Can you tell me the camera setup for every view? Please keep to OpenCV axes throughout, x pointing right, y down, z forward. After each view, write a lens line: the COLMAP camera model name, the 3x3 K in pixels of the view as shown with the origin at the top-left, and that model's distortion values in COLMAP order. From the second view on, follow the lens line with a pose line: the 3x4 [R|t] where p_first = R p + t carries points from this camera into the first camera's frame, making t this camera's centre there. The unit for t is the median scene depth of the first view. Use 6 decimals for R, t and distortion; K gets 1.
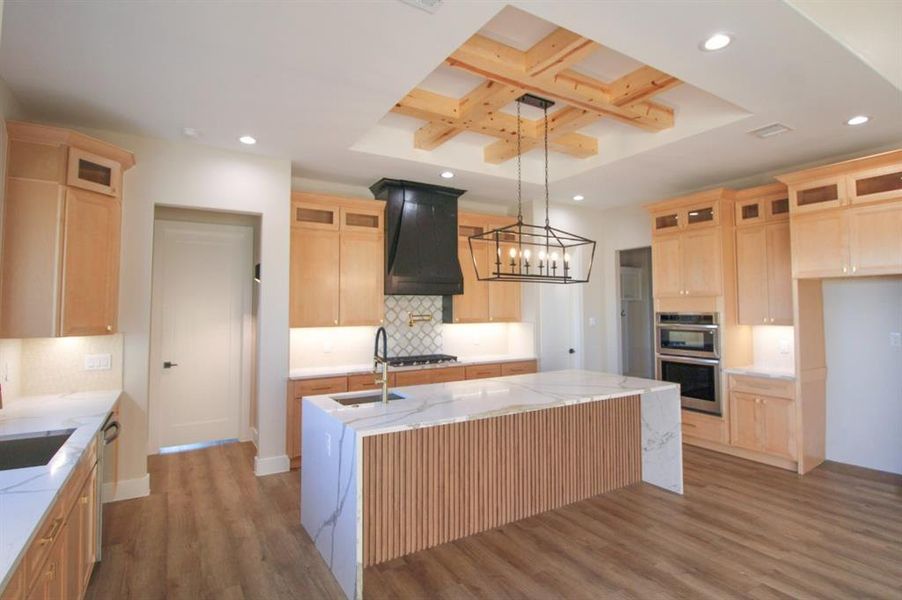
lens RADIAL K [[471.1, 0, 455.1], [0, 471.1, 286.4], [0, 0, 1]] dist [0.001941, -0.013075]
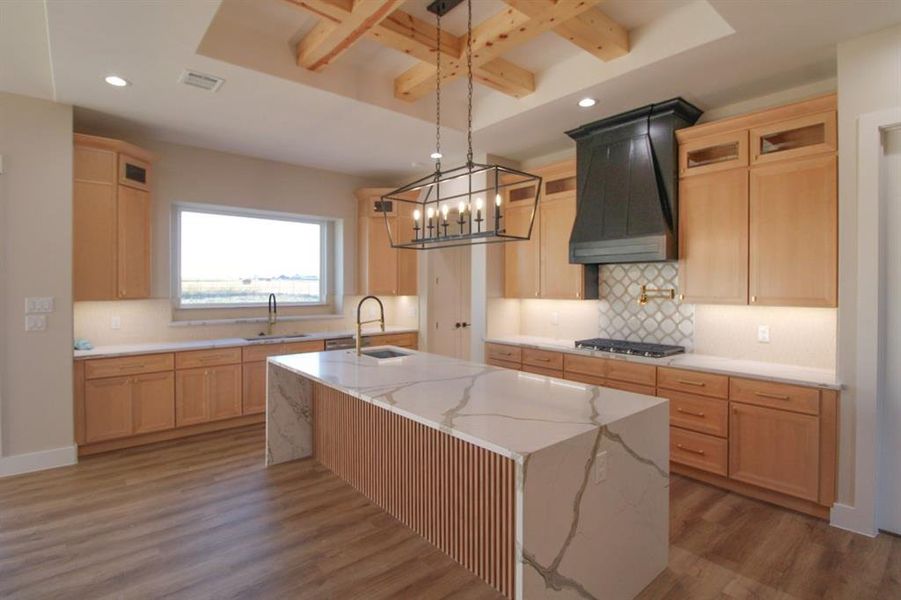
lens RADIAL K [[443.8, 0, 450.7], [0, 443.8, 286.6], [0, 0, 1]] dist [-0.000635, -0.012252]
pose [[0.144392, 0.010362, -0.989466, 0.746213], [0.046764, 0.998756, 0.017284, 0.038211], [0.988415, -0.048767, 0.143728, 0.764033]]
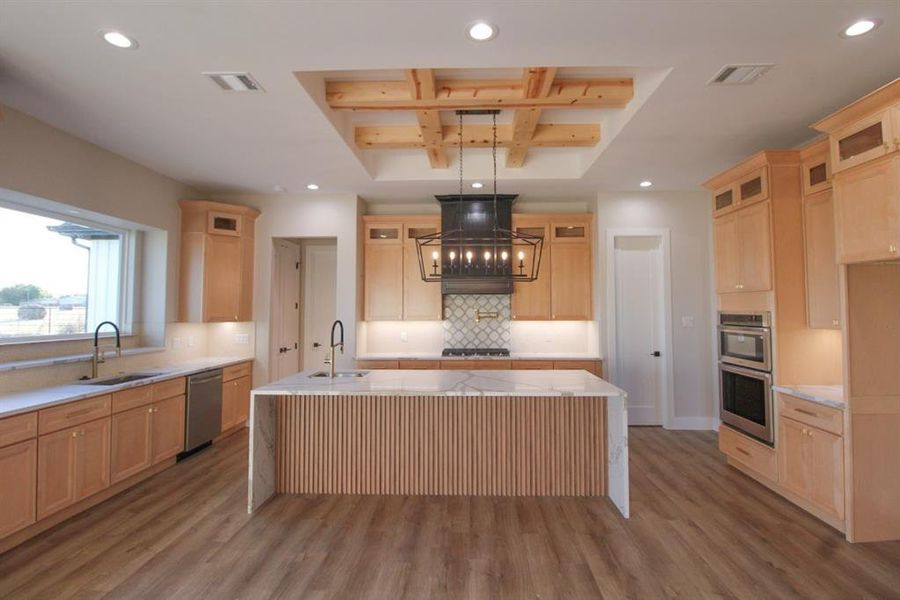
lens RADIAL K [[443.3, 0, 450.2], [0, 443.3, 286.6], [0, 0, 1]] dist [-0.000635, -0.012252]
pose [[0.826589, -0.023819, -0.562302, 0.582386], [0.024495, 0.999680, -0.006339, 0.006533], [0.562273, -0.008534, 0.826908, 0.117764]]
